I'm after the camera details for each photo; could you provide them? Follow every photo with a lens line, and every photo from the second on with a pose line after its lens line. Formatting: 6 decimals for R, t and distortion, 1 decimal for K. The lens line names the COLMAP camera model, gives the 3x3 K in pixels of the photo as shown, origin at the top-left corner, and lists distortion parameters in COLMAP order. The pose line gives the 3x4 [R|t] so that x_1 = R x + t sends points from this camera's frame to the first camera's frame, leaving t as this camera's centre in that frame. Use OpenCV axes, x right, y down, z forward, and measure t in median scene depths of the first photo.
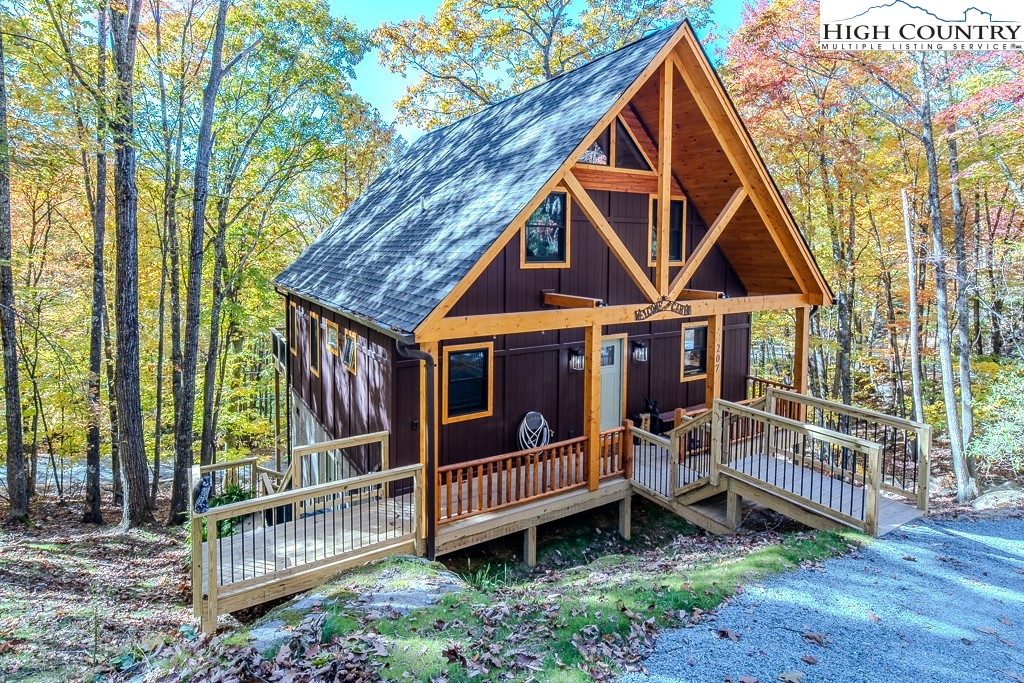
lens RADIAL K [[525.6, 0, 517.0], [0, 525.6, 279.7], [0, 0, 1]] dist [-0.001168, 0.000409]
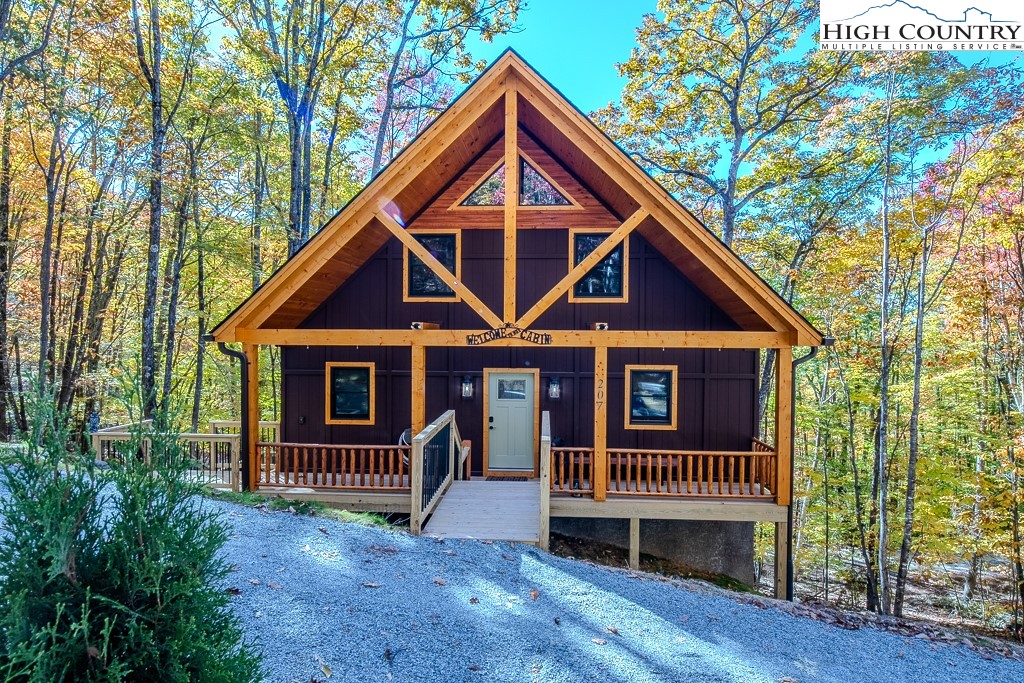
lens RADIAL K [[490.4, 0, 468.2], [0, 490.4, 338.7], [0, 0, 1]] dist [0.002804, -0.000968]
pose [[0.870324, 0.006808, -0.492432, 0.558971], [-0.020838, 0.999518, -0.023009, 0.069591], [0.492038, 0.030286, 0.870047, 0.117427]]
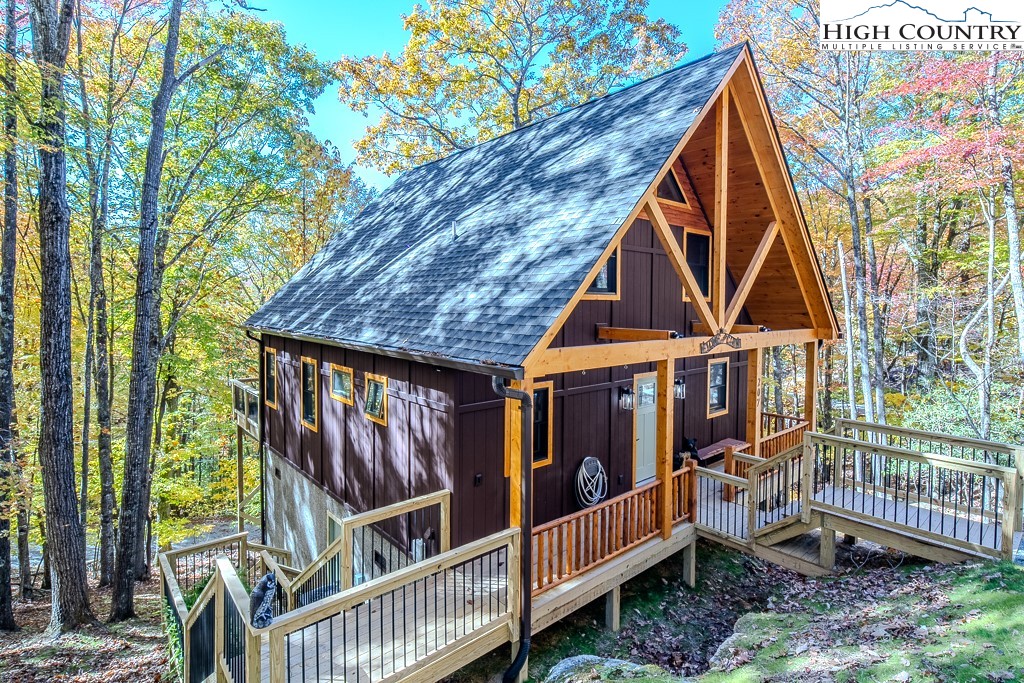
lens RADIAL K [[514.8, 0, 574.4], [0, 514.8, 320.1], [0, 0, 1]] dist [0.000676, -0.001168]
pose [[0.983100, -0.009506, 0.182821, -0.128992], [0.011957, 0.999853, -0.012310, 0.019877], [-0.182677, 0.014288, 0.983069, 0.100020]]
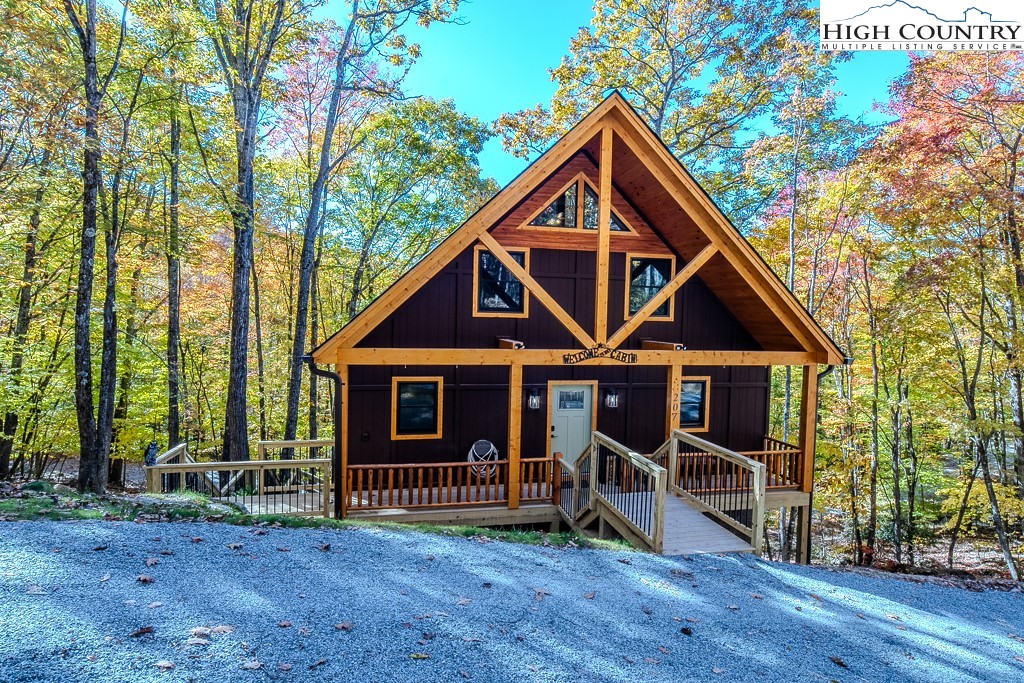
lens RADIAL K [[487.0, 0, 512.0], [0, 487.0, 341.5], [0, 0, 1]] dist [0.005294, 0.000174]
pose [[0.964534, 0.022705, -0.262979, 0.303257], [-0.024565, 0.999691, -0.003786, 0.028721], [0.262812, 0.010112, 0.964794, -0.025157]]
